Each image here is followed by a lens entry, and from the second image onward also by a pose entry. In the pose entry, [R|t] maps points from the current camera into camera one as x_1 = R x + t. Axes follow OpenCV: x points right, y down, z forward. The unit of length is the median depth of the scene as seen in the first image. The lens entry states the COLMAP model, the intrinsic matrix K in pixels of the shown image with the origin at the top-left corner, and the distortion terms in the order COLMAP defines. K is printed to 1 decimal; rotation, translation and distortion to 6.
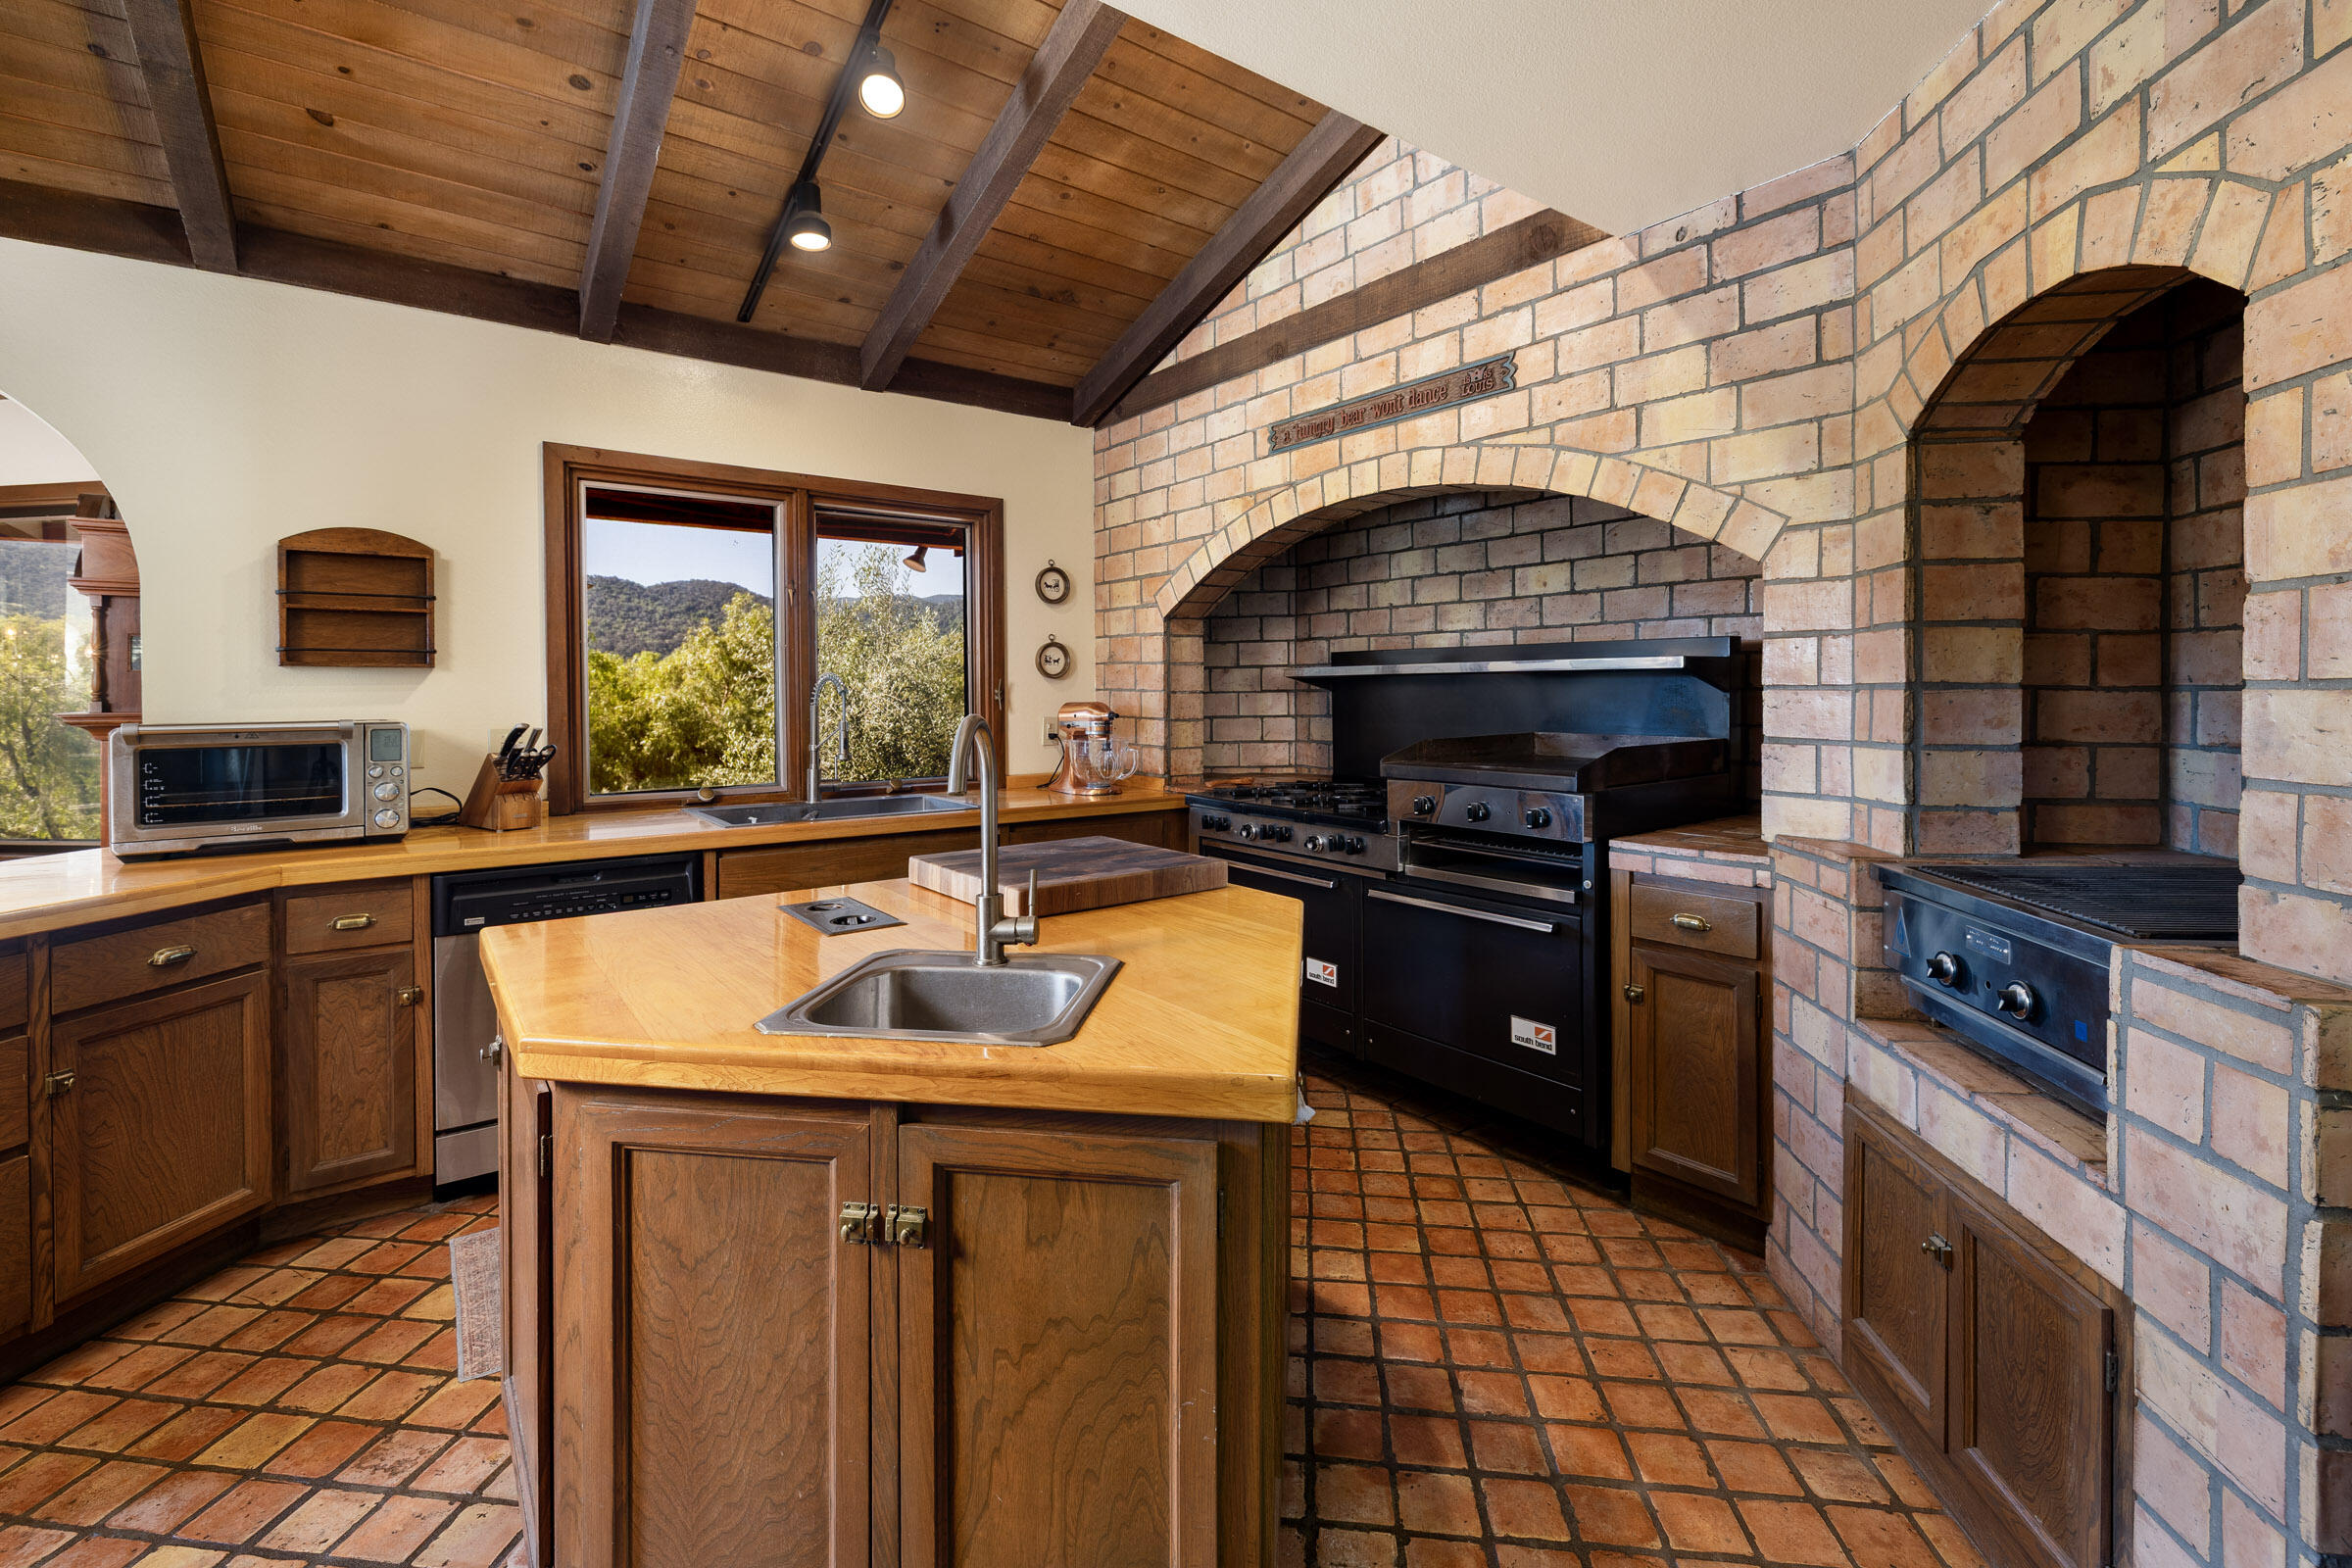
lens RADIAL K [[1021.3, 0, 1171.3], [0, 1021.3, 697.4], [0, 0, 1]] dist [-0.004080, -0.000255]
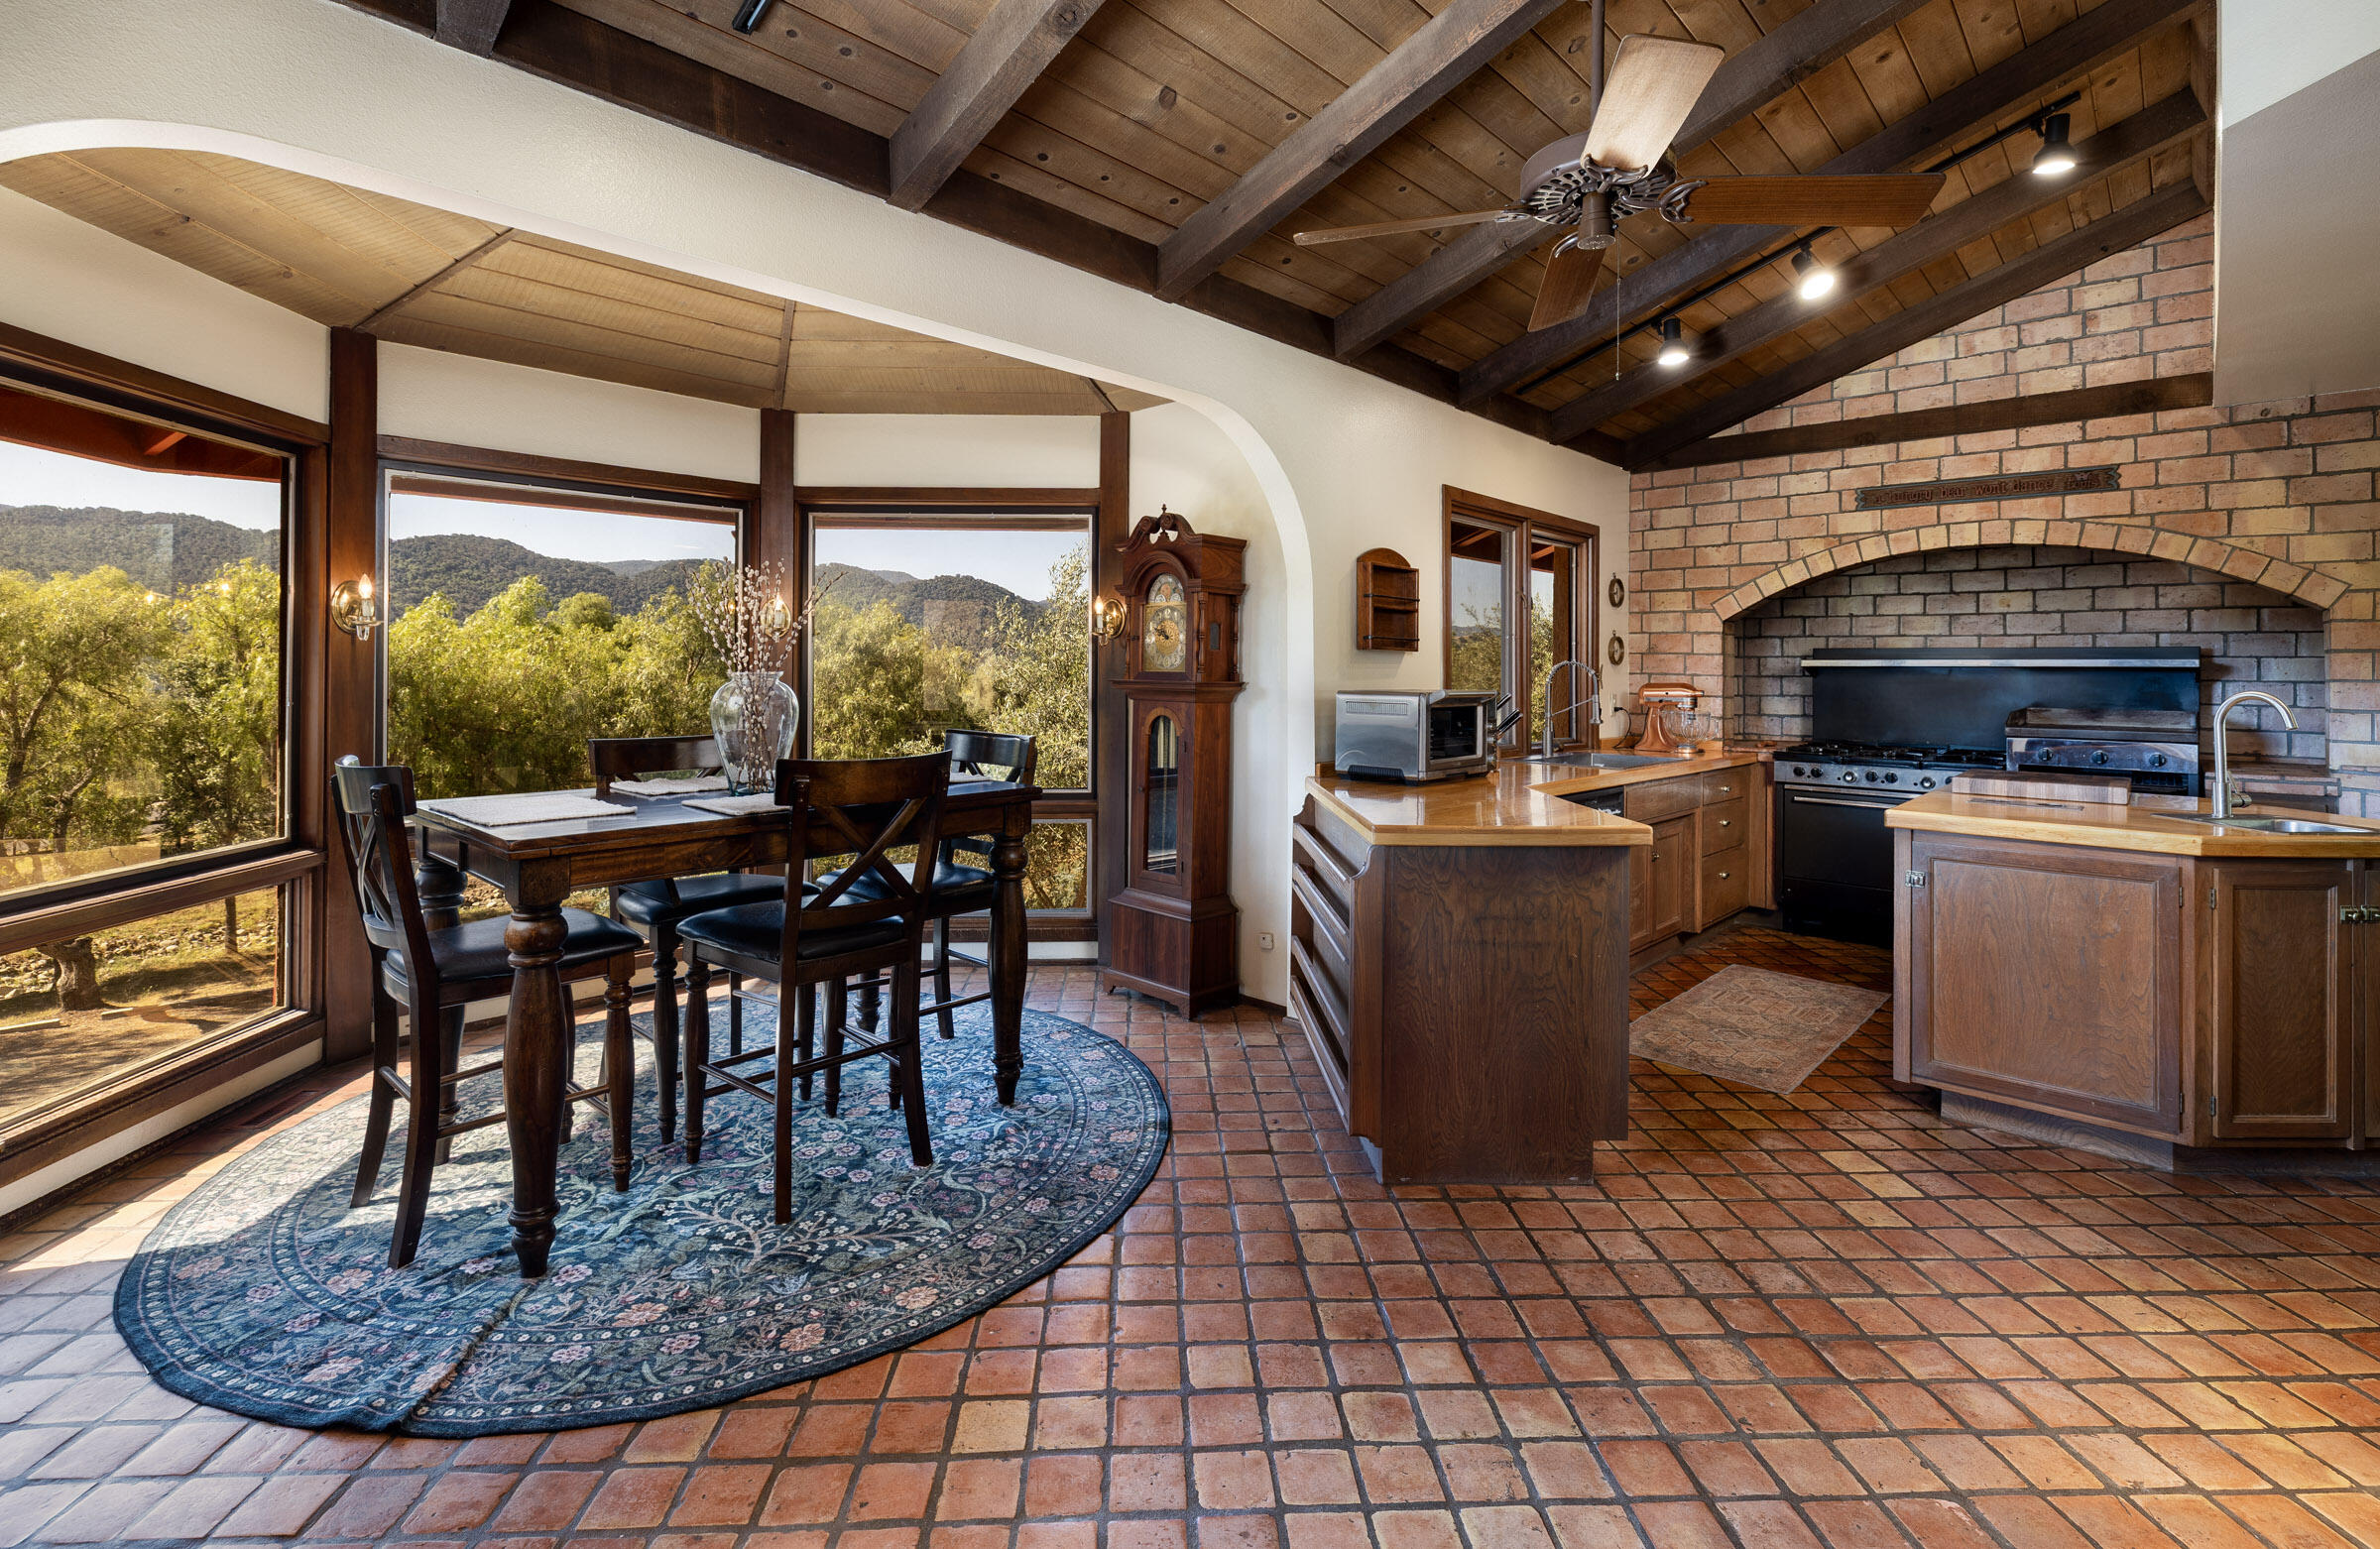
lens RADIAL K [[1079.4, 0, 1186.2], [0, 1079.4, 664.4], [0, 0, 1]] dist [-0.001381, -0.000134]
pose [[0.983812, 0.015427, 0.178539, -1.160525], [-0.012987, 0.999806, -0.014826, 0.010908], [-0.178733, 0.012267, 0.983821, -0.322134]]
